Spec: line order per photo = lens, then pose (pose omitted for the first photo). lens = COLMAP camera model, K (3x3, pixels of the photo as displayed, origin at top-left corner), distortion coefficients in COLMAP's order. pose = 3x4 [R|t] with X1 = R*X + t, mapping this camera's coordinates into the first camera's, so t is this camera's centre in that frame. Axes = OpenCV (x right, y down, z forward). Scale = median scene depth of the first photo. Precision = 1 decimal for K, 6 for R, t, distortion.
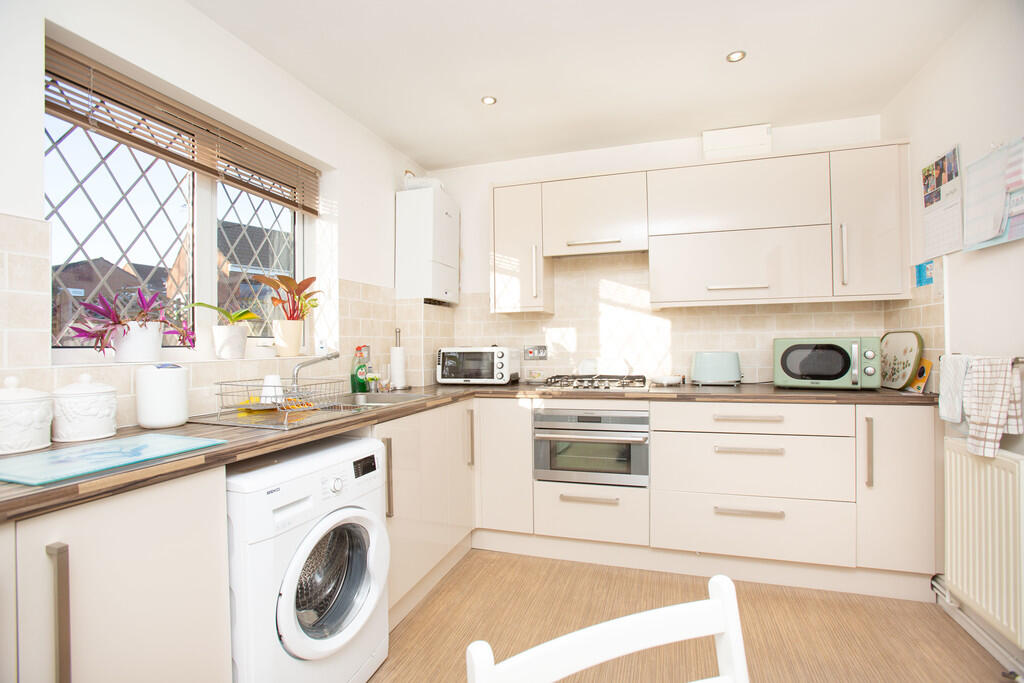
lens RADIAL K [[480.3, 0, 512.0], [0, 480.3, 341.5], [0, 0, 1]] dist [-0.070721, 0.031342]
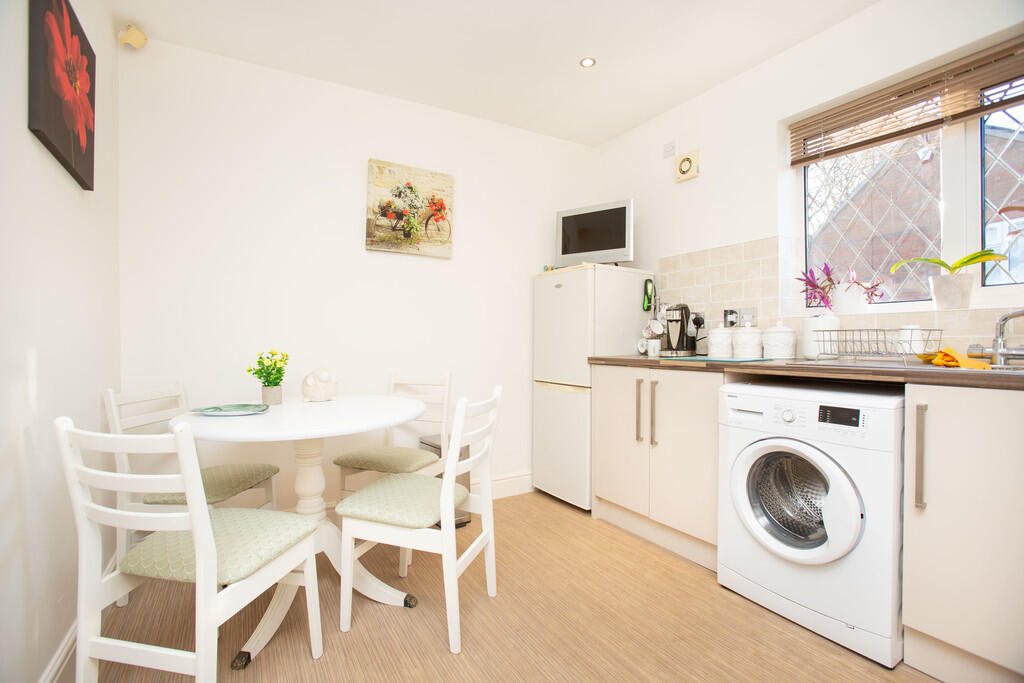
lens RADIAL K [[480.3, 0, 512.0], [0, 480.3, 341.5], [0, 0, 1]] dist [-0.070721, 0.031342]
pose [[-0.659584, 0.017831, -0.751420, 0.517503], [0.018280, 0.999803, 0.007680, 0.058615], [0.751409, -0.008670, -0.659780, 0.709601]]
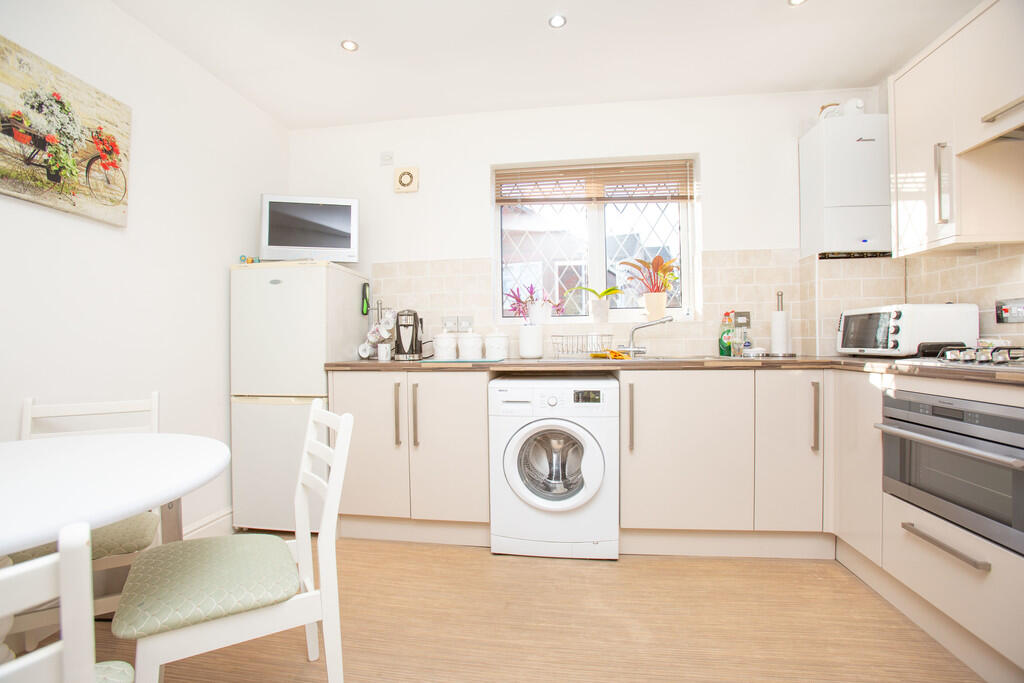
lens RADIAL K [[480.3, 0, 512.0], [0, 480.3, 341.5], [0, 0, 1]] dist [-0.070721, 0.031342]
pose [[0.181074, 0.008457, -0.983433, 0.612332], [0.015515, 0.999814, 0.011455, 0.055439], [0.983347, -0.017332, 0.180909, 0.346616]]
